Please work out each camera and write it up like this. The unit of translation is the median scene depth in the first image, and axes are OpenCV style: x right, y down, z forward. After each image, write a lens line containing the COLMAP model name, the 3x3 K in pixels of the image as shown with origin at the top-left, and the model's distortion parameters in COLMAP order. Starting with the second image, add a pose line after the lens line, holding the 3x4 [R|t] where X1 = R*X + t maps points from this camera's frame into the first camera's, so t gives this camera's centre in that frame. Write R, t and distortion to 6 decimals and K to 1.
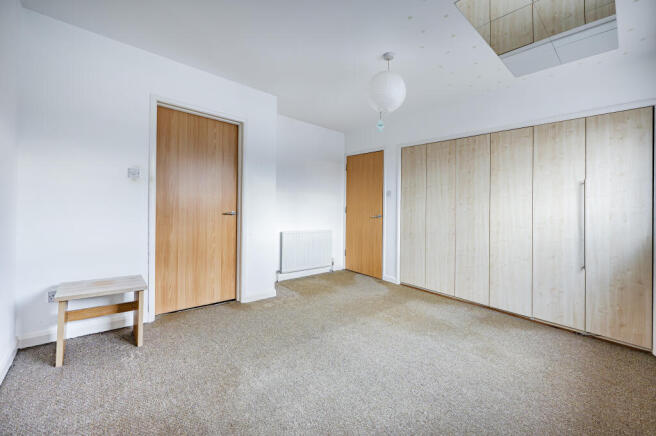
lens RADIAL K [[266.0, 0, 325.5], [0, 266.0, 218.9], [0, 0, 1]] dist [0.001726, 0.000248]
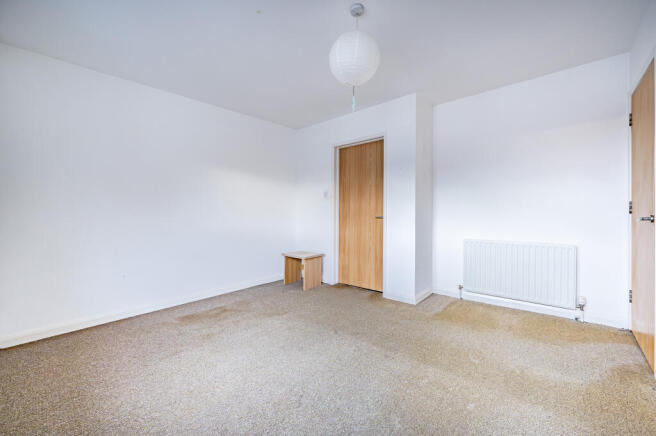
lens RADIAL K [[266.0, 0, 325.5], [0, 266.0, 218.9], [0, 0, 1]] dist [0.001726, 0.000248]
pose [[0.132729, -0.000973, -0.991152, 0.817473], [-0.015417, 0.999877, -0.003046, -0.005769], [0.991032, 0.015685, 0.132698, 0.645486]]
